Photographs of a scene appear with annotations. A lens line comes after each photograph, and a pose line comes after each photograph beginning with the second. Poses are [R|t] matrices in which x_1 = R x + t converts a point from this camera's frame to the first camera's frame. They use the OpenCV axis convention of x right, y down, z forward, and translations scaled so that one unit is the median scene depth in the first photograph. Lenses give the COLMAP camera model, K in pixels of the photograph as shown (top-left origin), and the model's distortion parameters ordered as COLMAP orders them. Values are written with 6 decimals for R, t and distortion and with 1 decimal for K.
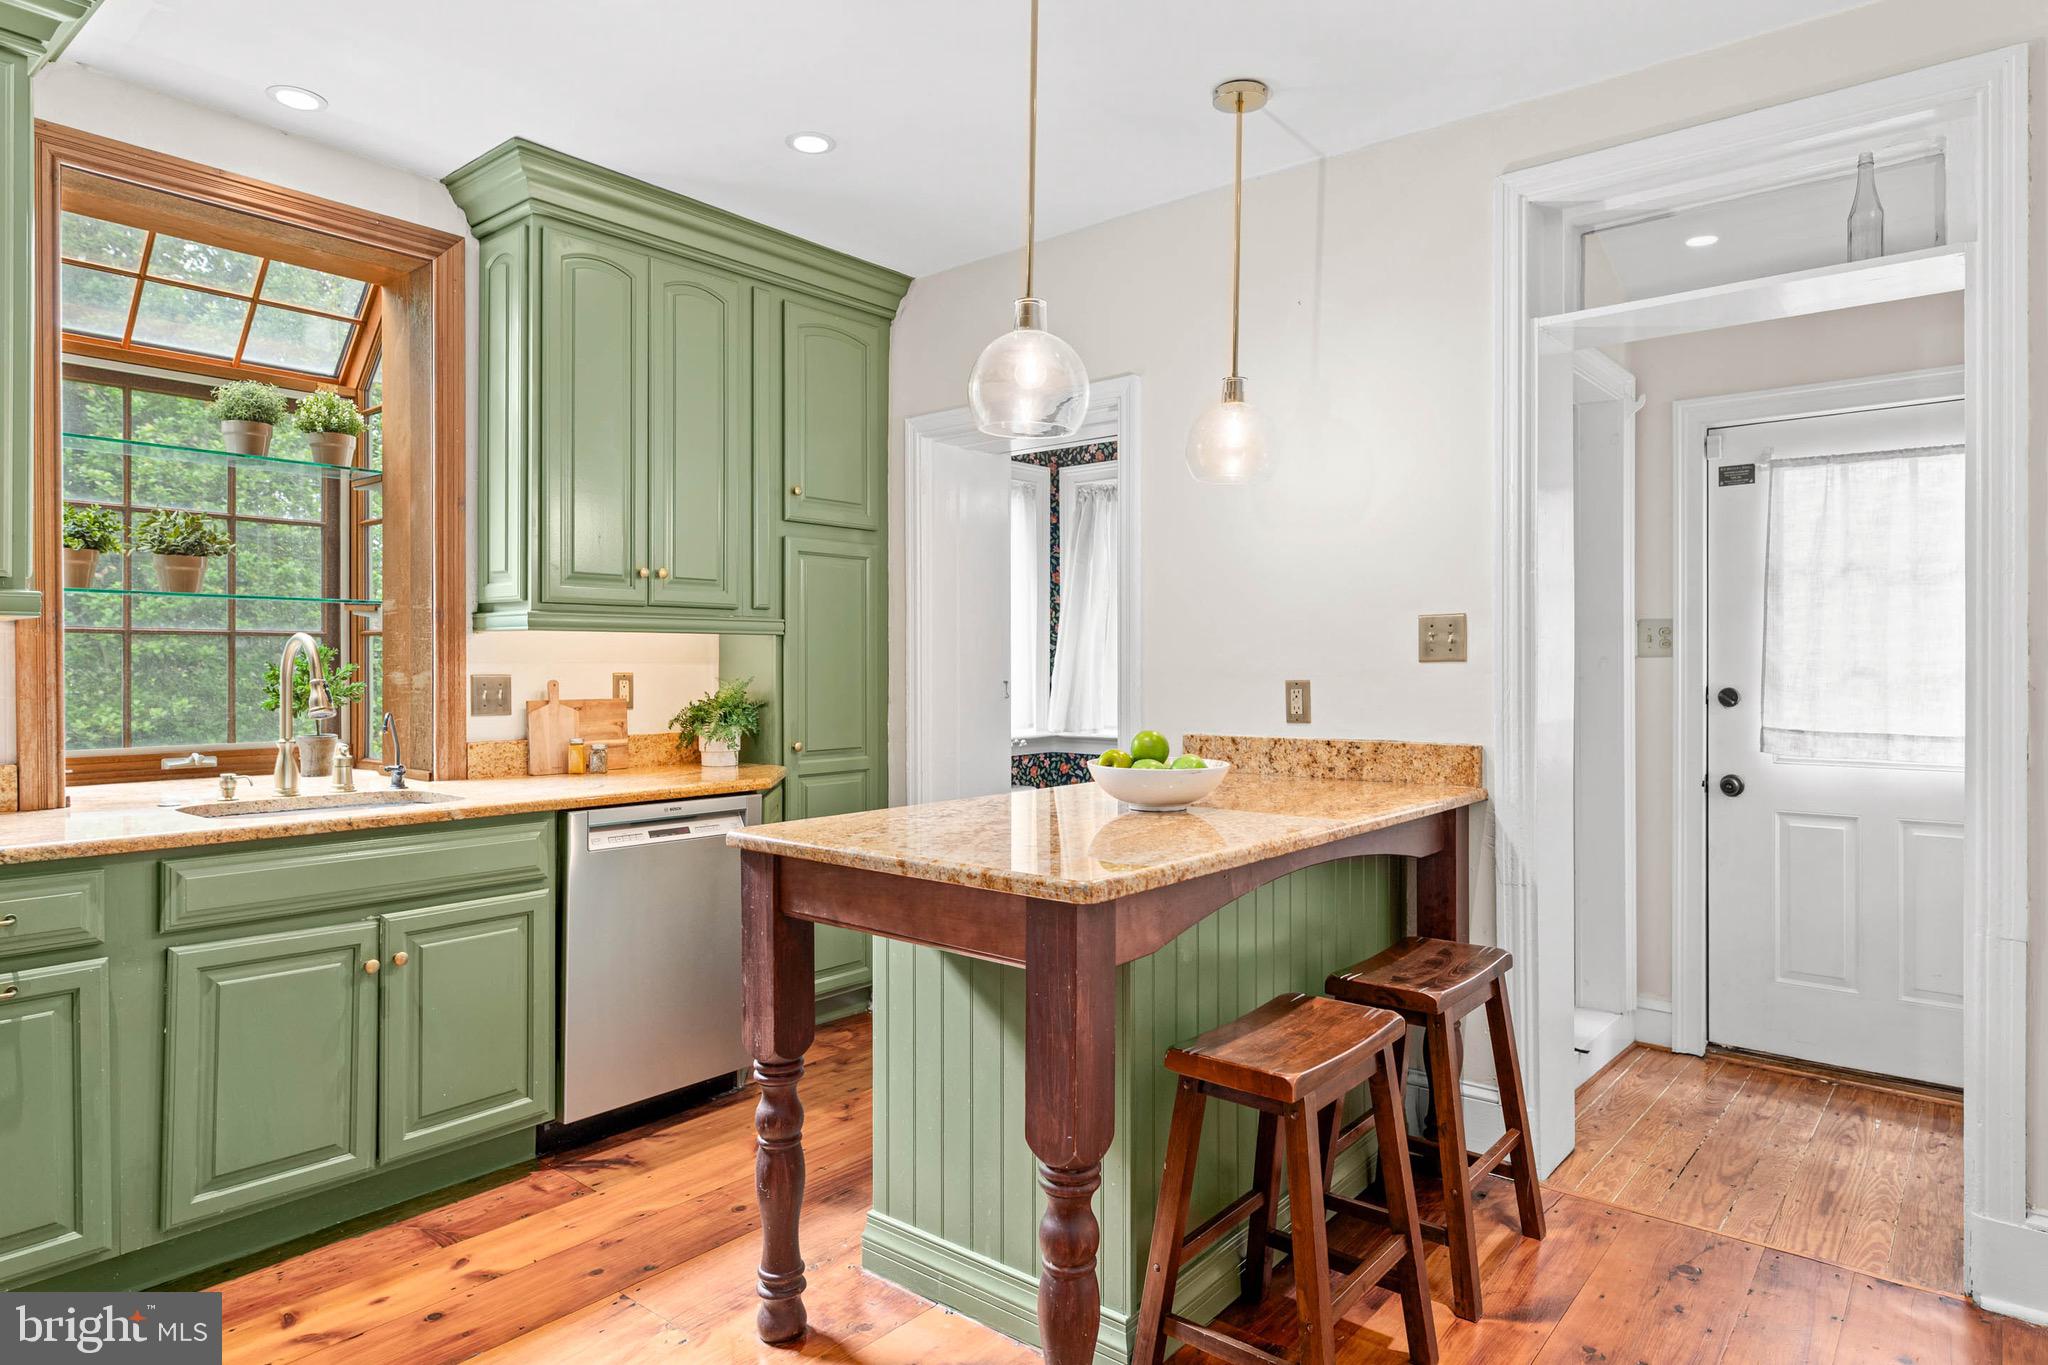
lens RADIAL K [[1180.5, 0, 1027.2], [0, 1180.5, 664.7], [0, 0, 1]] dist [0.002412, -0.004118]
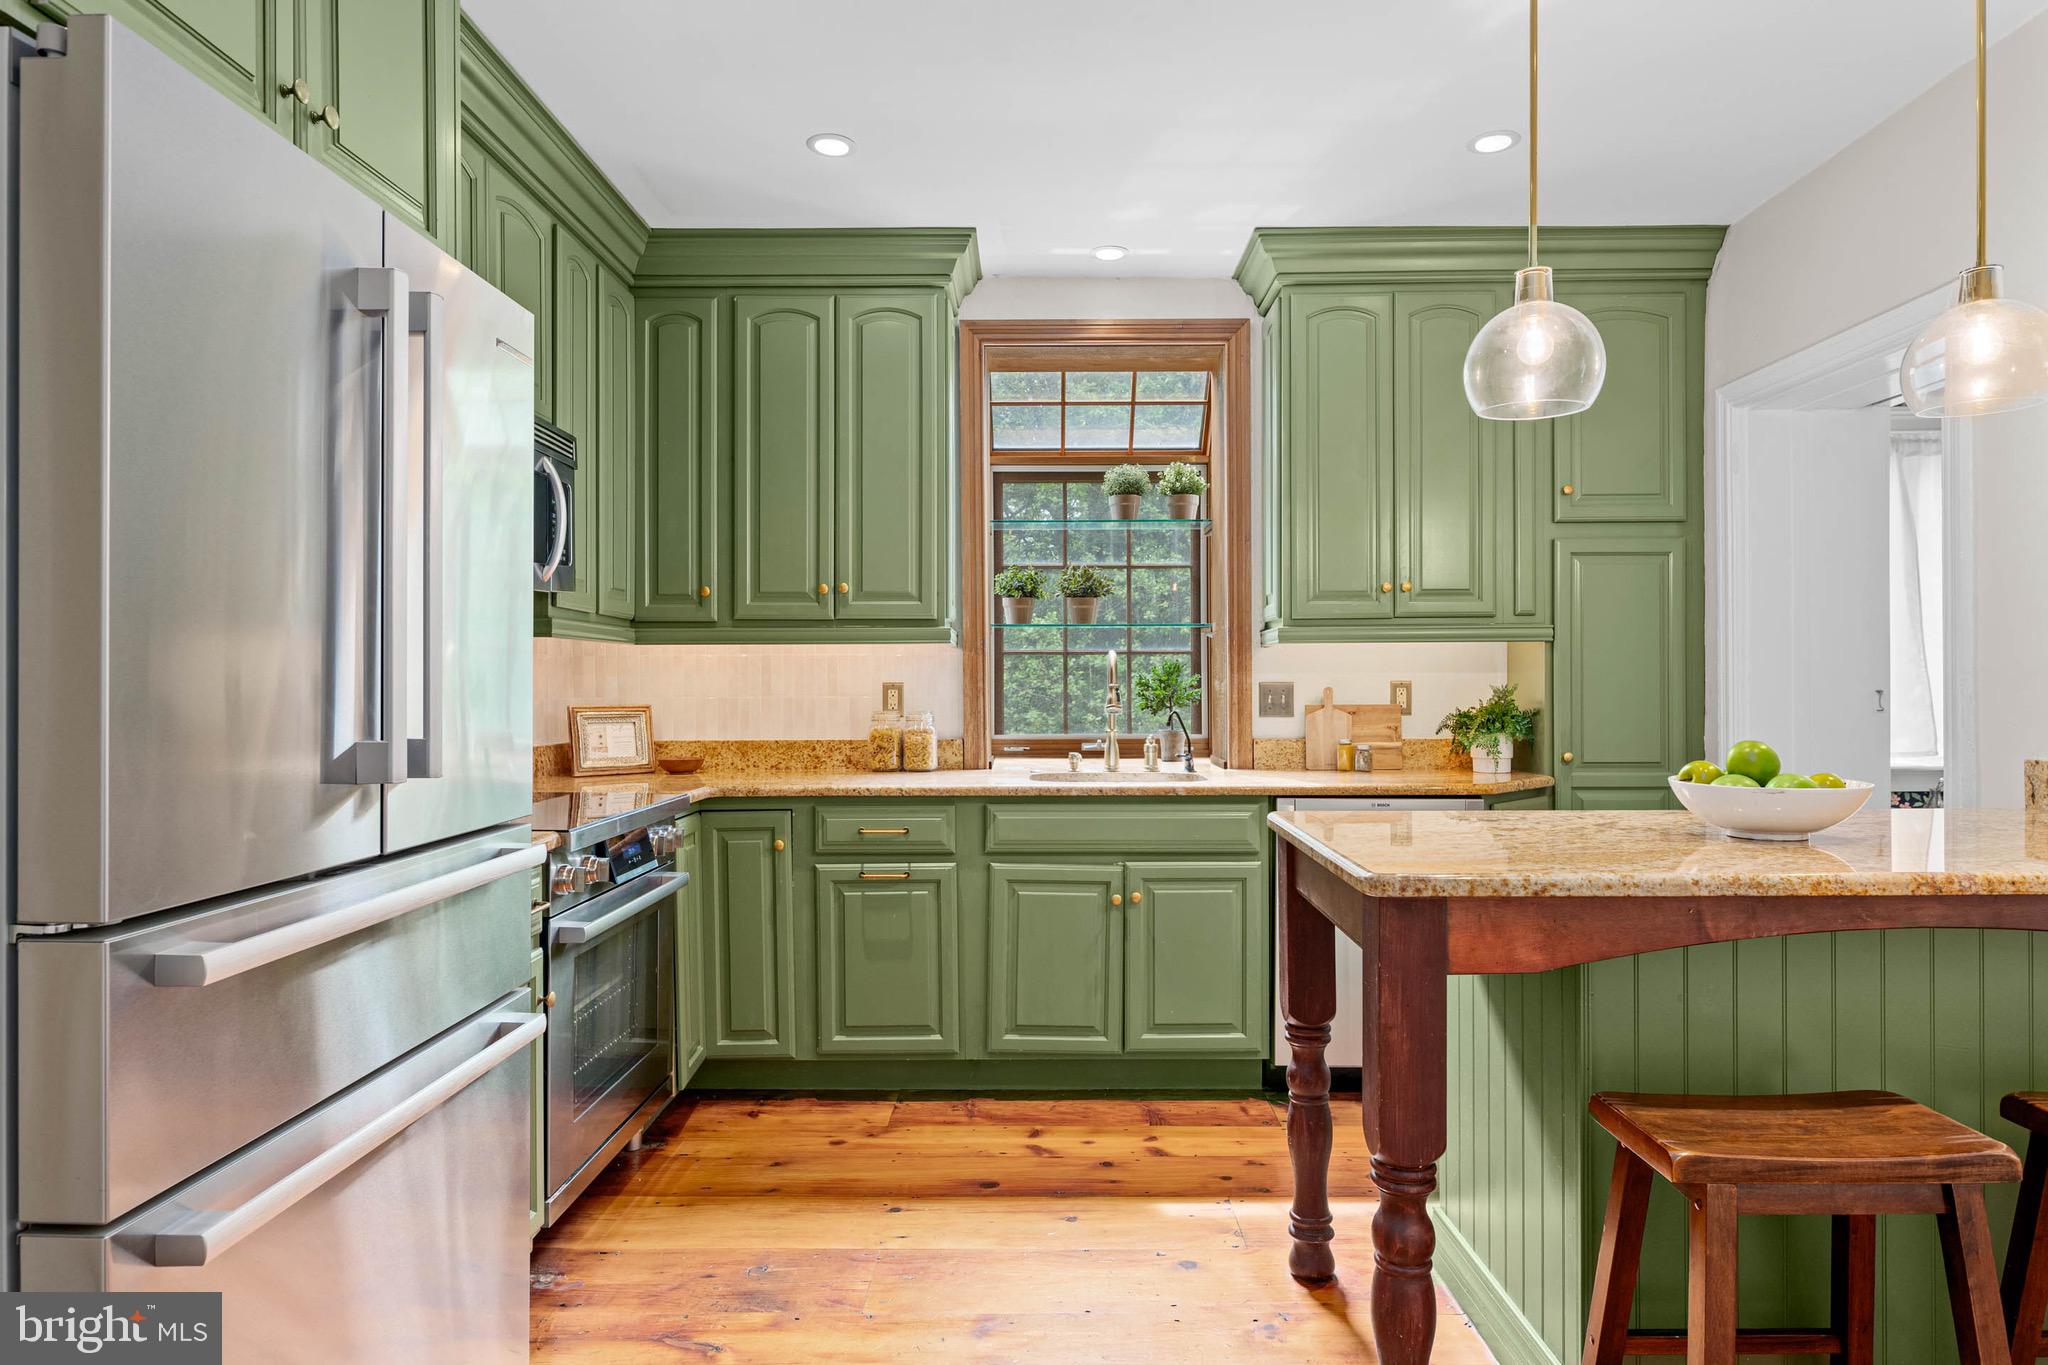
lens RADIAL K [[1180.5, 0, 1041.5], [0, 1180.5, 688.6], [0, 0, 1]] dist [0.002412, -0.004118]
pose [[0.633303, -0.001158, -0.773903, 0.332774], [0.003882, 0.999991, 0.001680, 0.012657], [0.773894, -0.004069, 0.633302, 0.076590]]
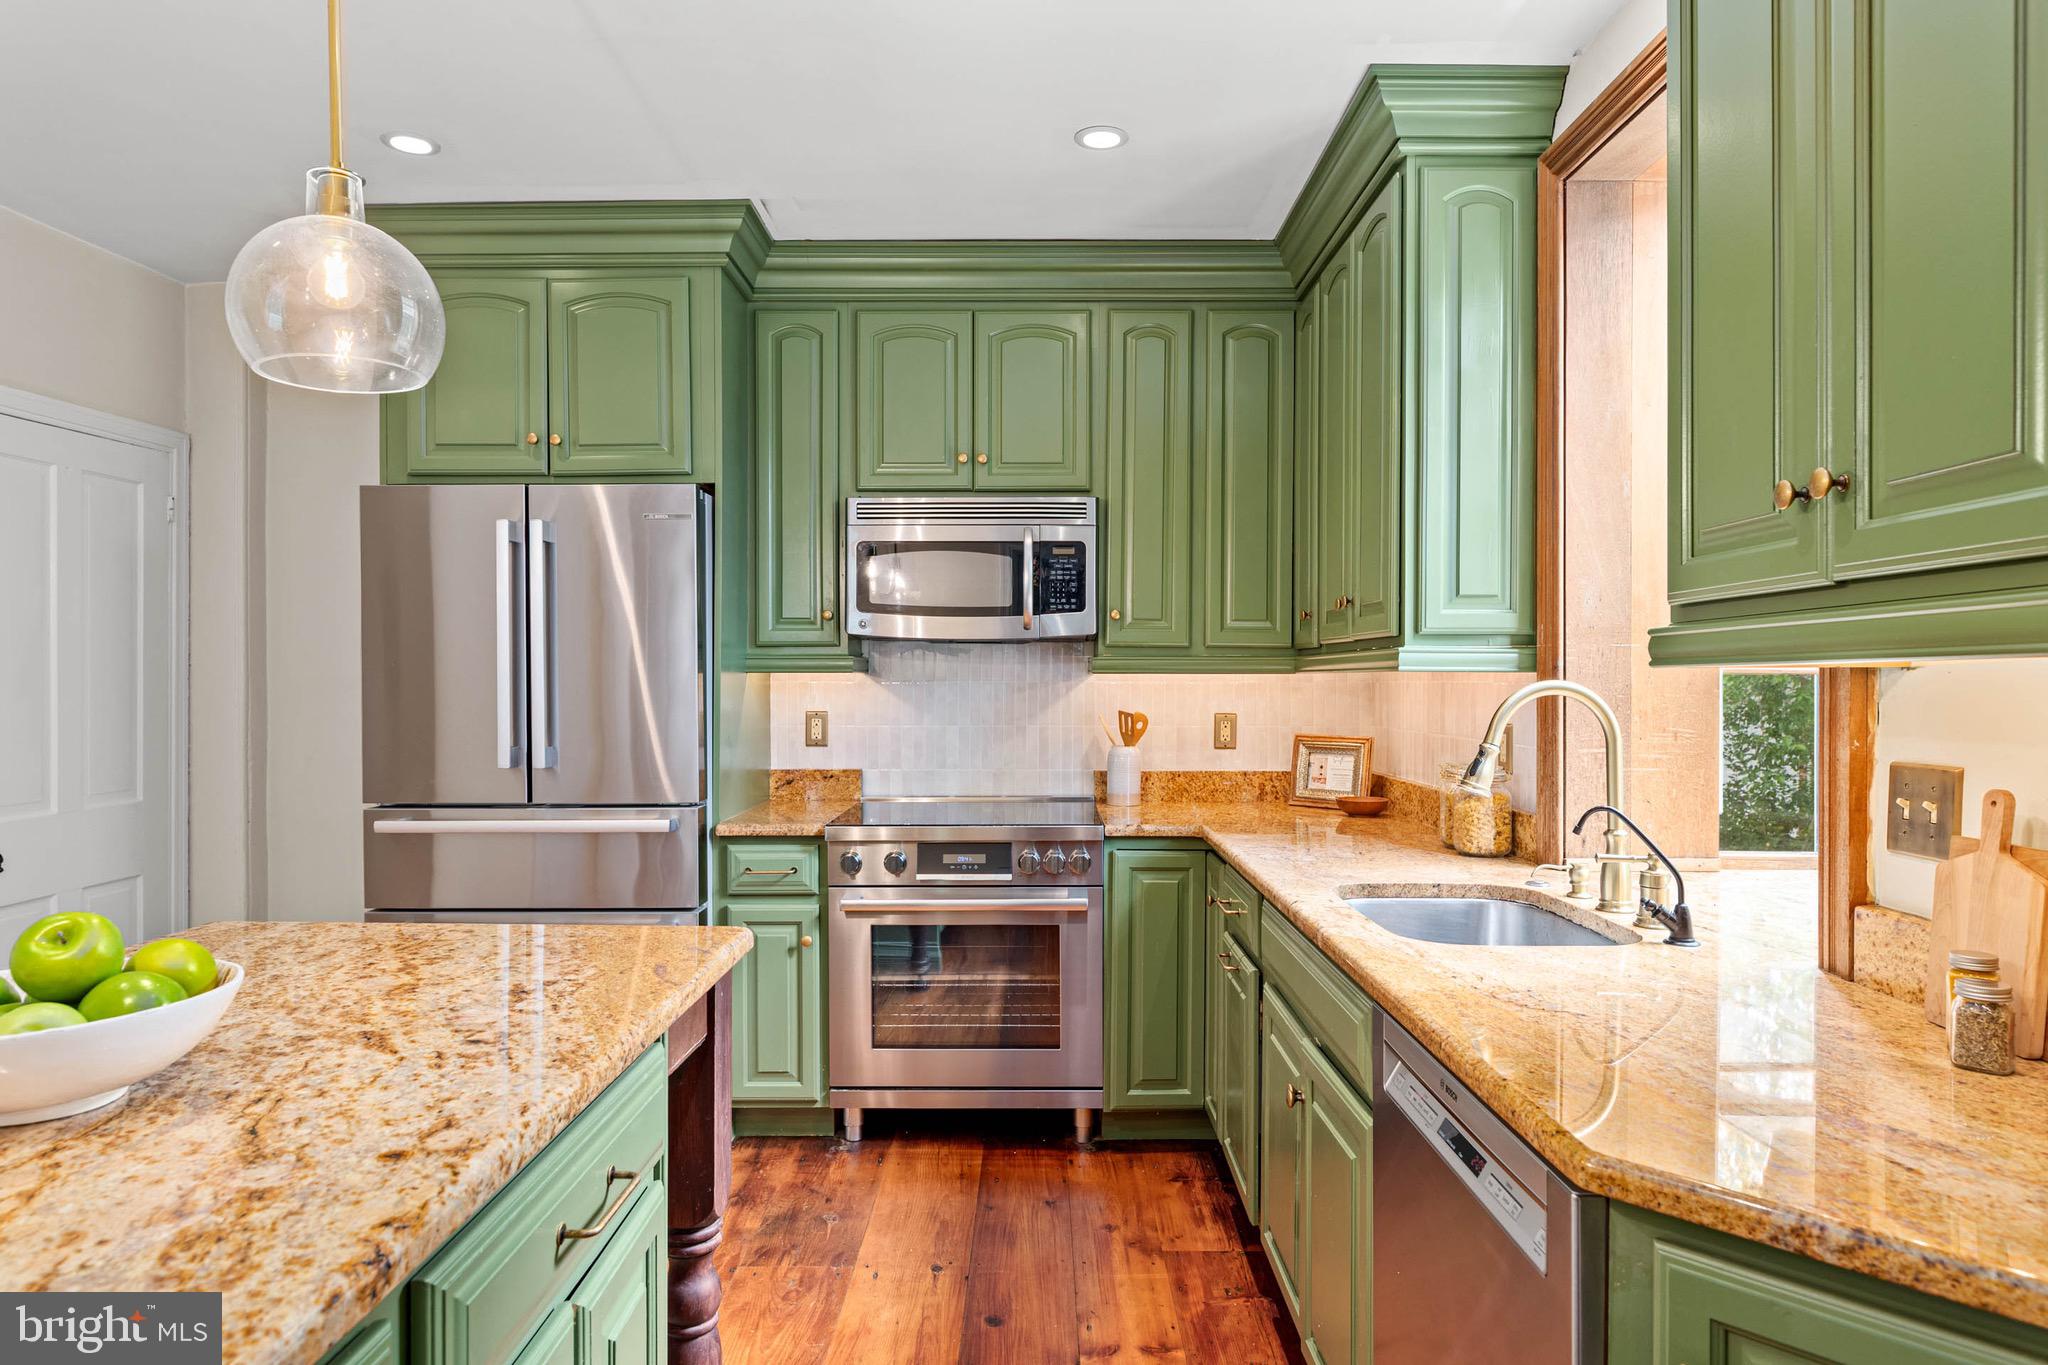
lens RADIAL K [[1180.5, 0, 1041.7], [0, 1180.5, 674.6], [0, 0, 1]] dist [0.002412, -0.004118]
pose [[-0.756767, -0.019344, -0.653398, 0.086244], [-0.023735, 0.999716, -0.002106, -0.017579], [0.653253, 0.013914, -0.757012, 1.197152]]
